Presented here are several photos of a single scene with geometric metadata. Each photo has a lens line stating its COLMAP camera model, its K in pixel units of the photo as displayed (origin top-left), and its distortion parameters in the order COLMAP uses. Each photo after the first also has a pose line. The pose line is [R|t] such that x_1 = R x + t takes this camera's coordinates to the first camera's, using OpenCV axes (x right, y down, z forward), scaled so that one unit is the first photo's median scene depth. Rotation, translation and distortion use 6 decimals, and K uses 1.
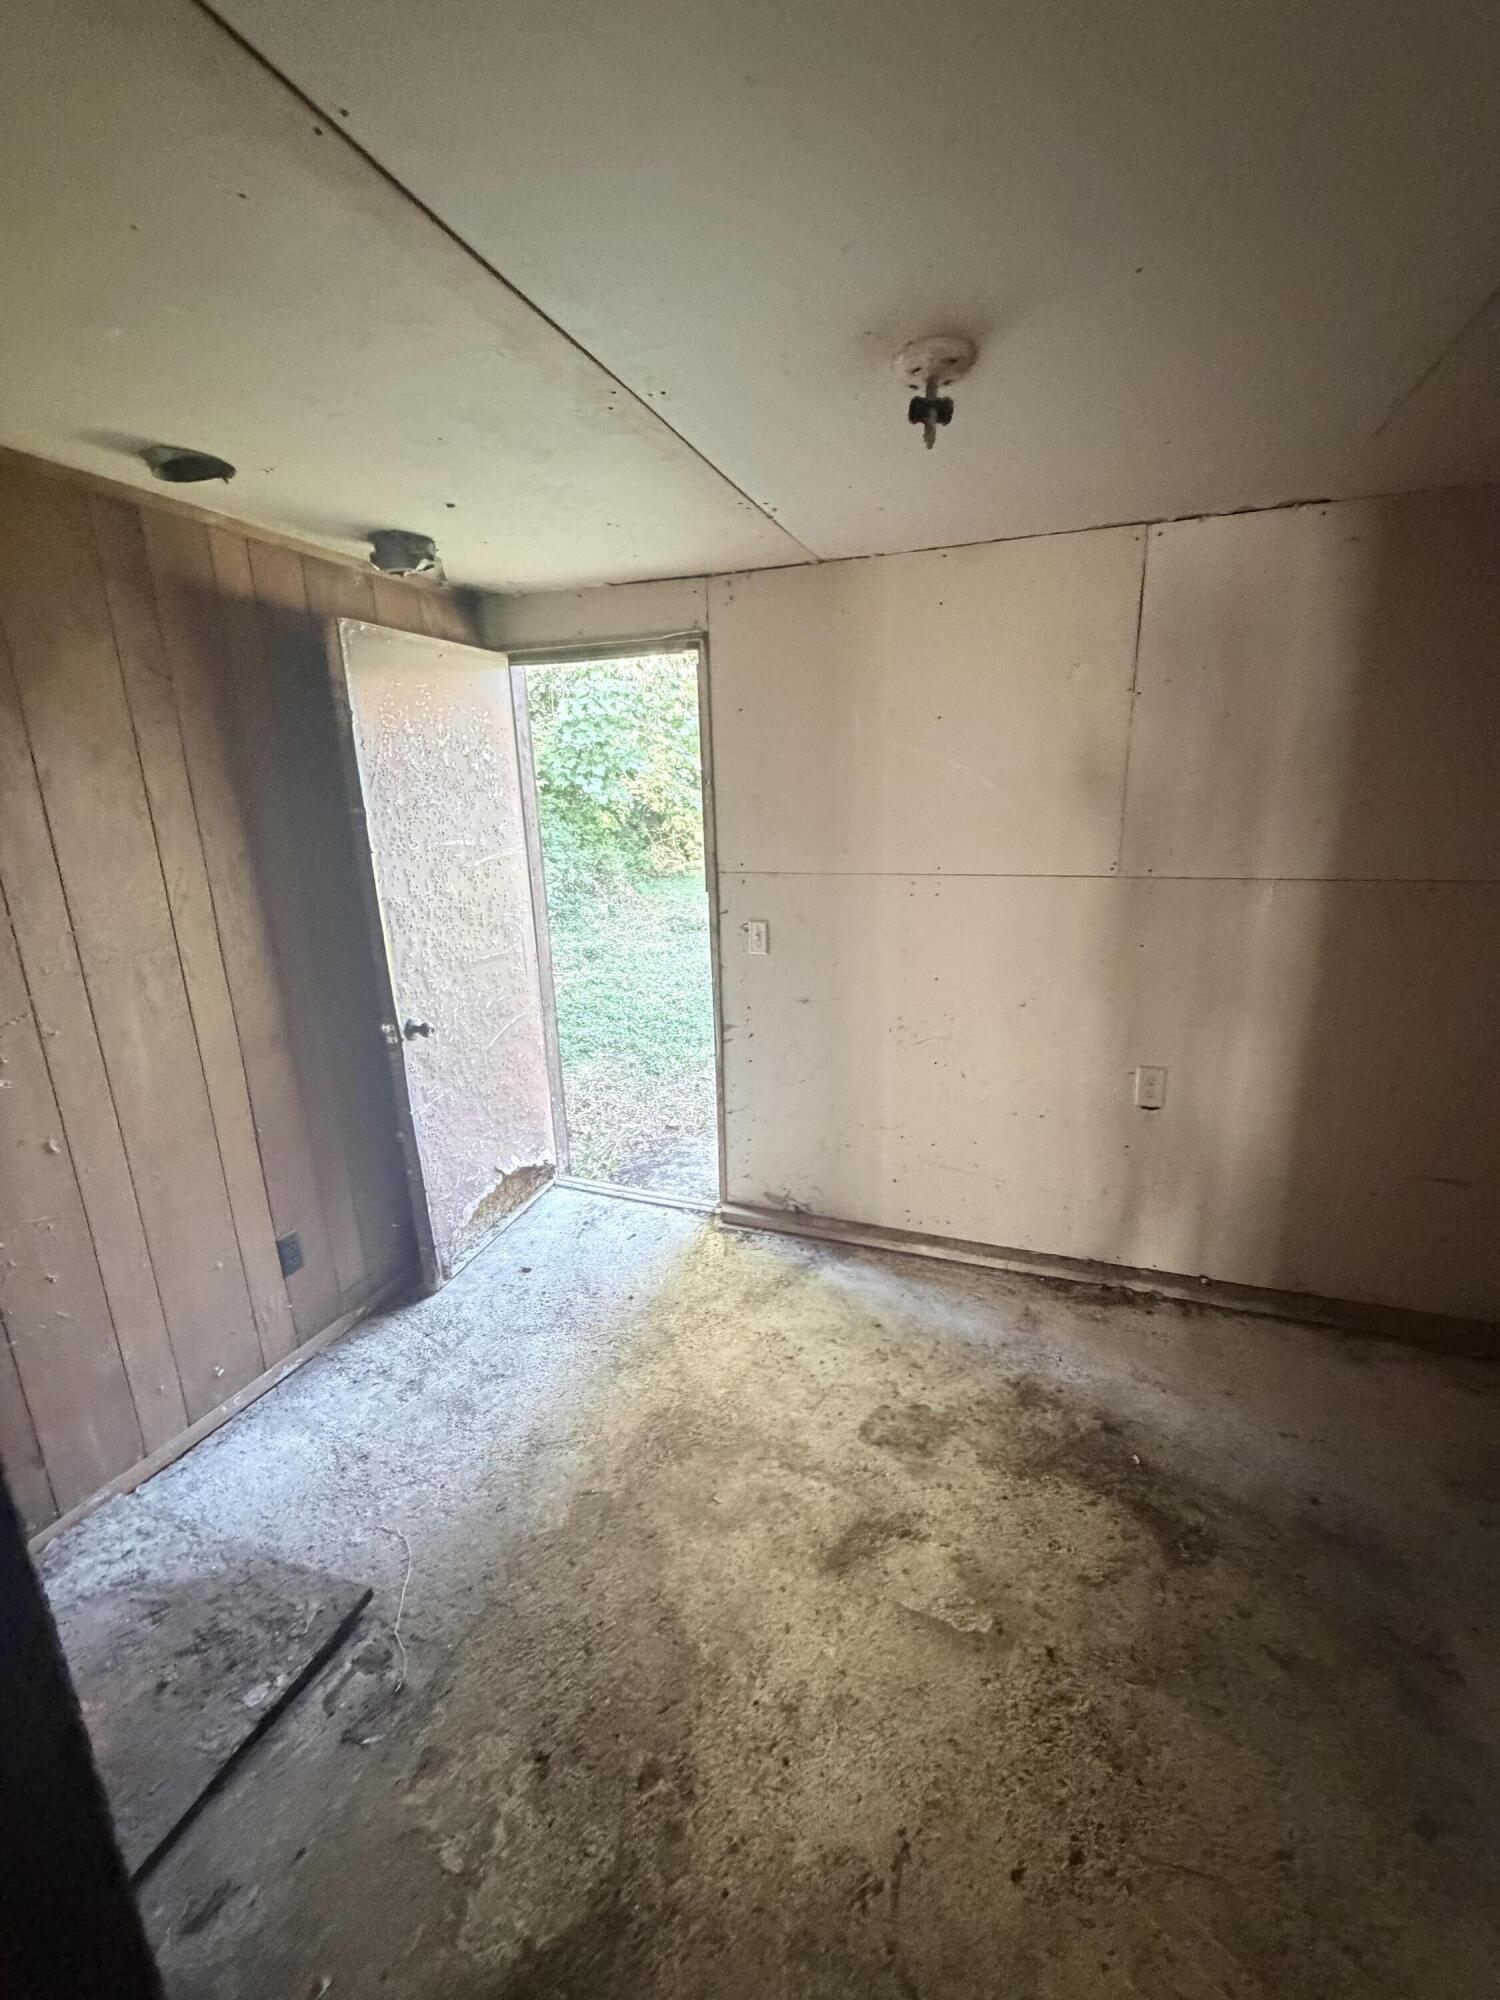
lens RADIAL K [[813.4, 0, 750.0], [0, 813.4, 1000.0], [0, 0, 1]] dist [-0.003293, 0.000061]
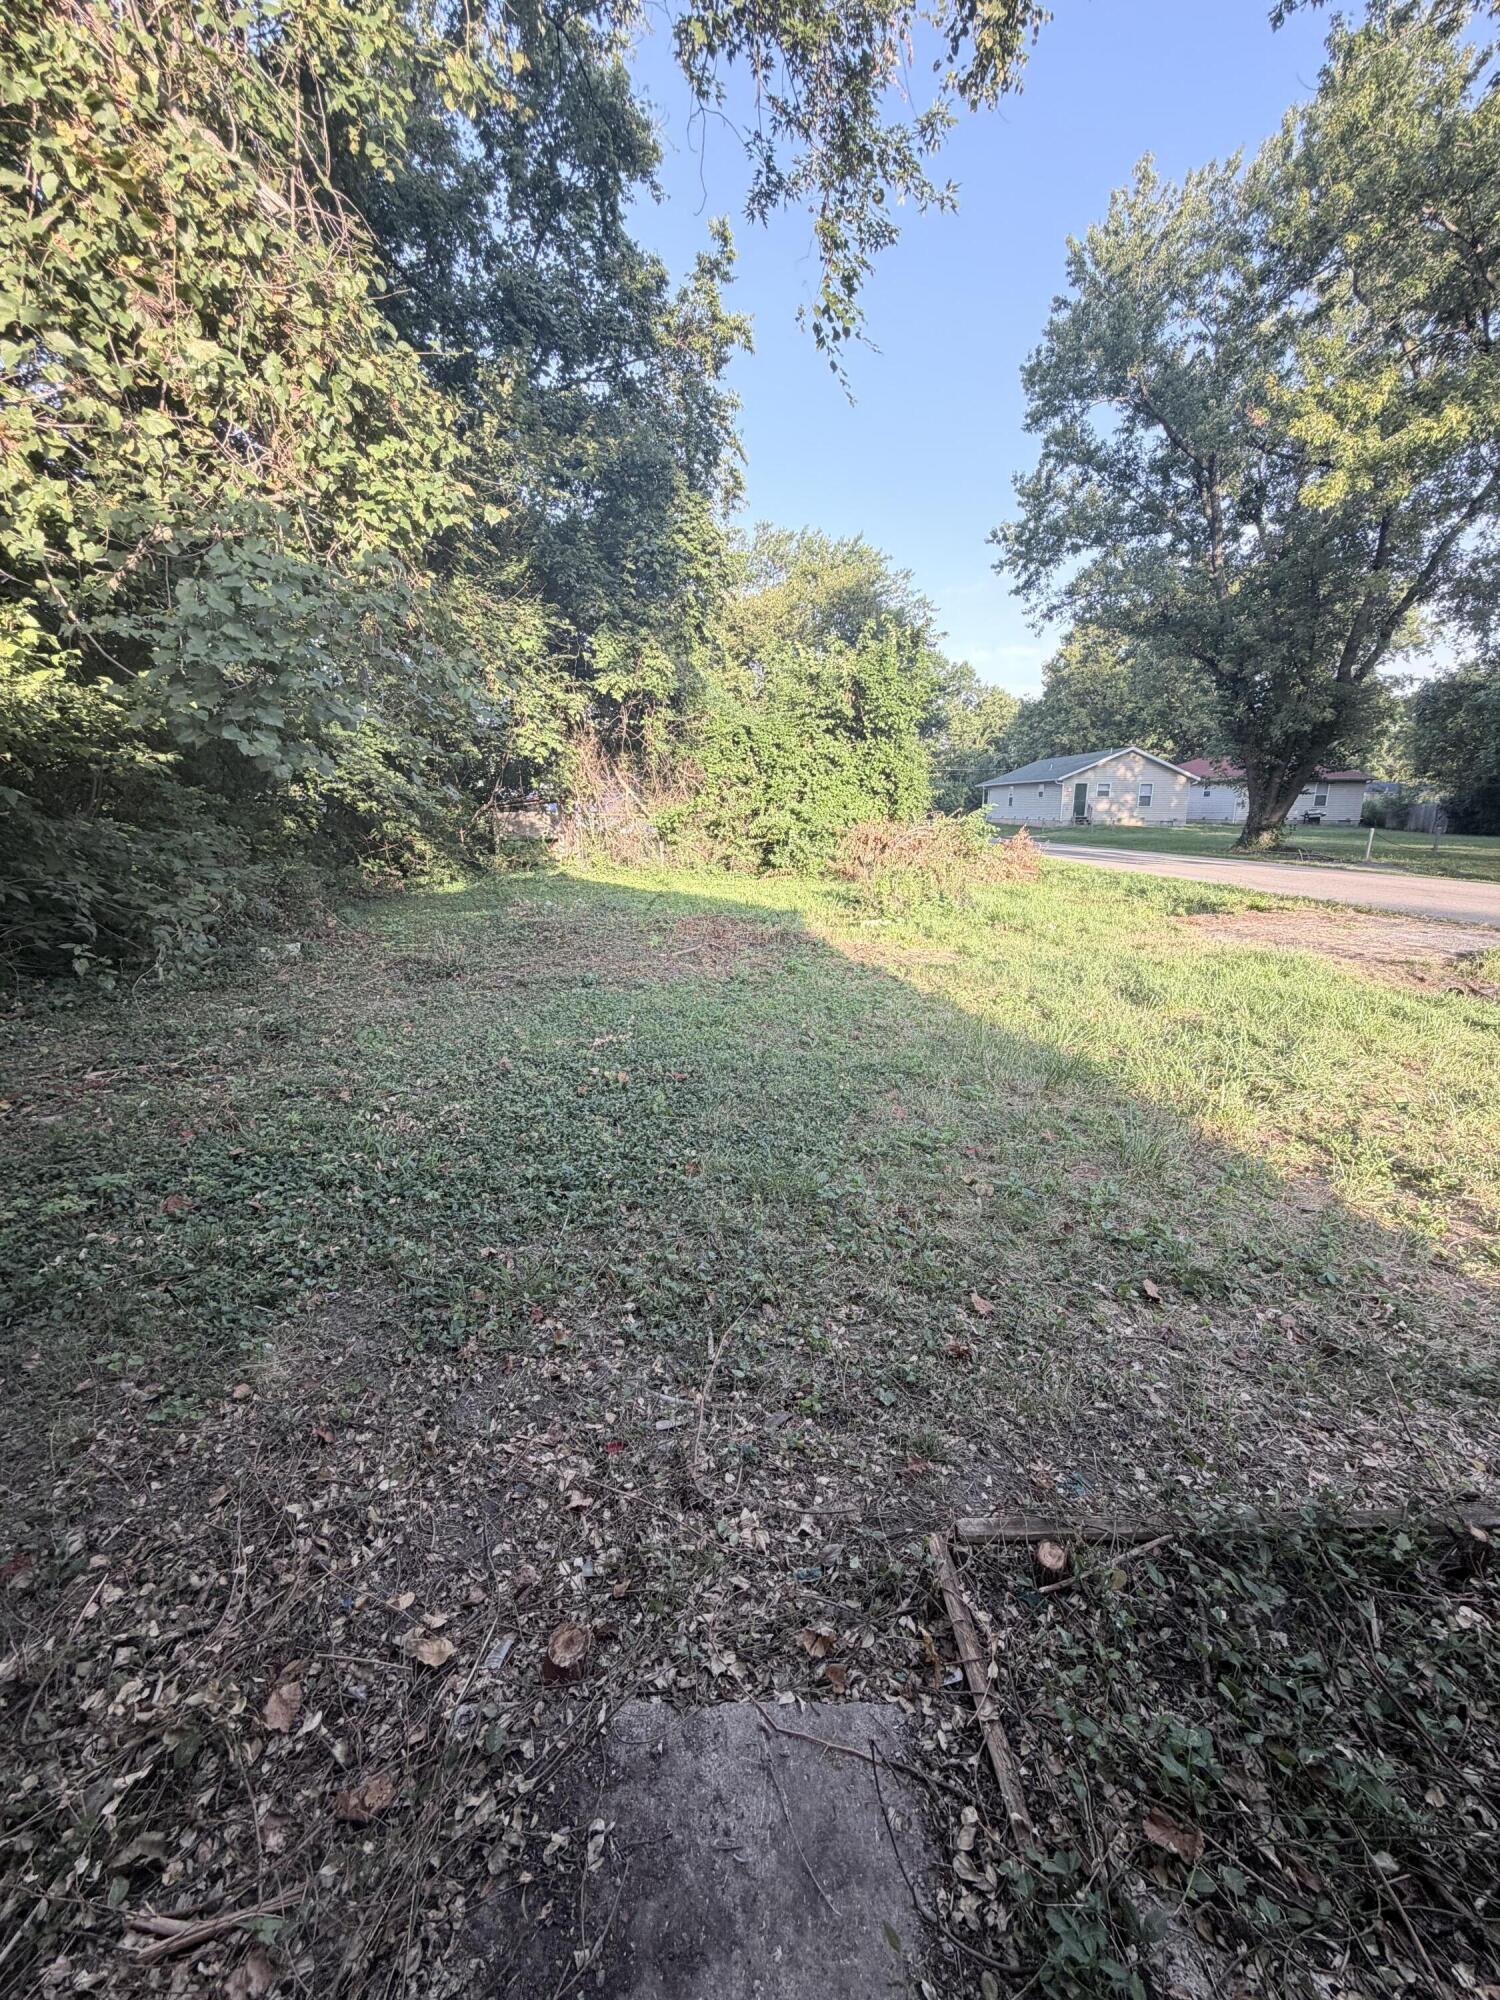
lens RADIAL K [[813.4, 0, 750.0], [0, 813.4, 1000.0], [0, 0, 1]] dist [-0.003293, 0.000061]
pose [[0.943995, -0.059709, 0.324511, -0.074136], [0.064544, 0.997906, -0.004145, -0.075679], [-0.323584, 0.024858, 0.945873, 0.404424]]
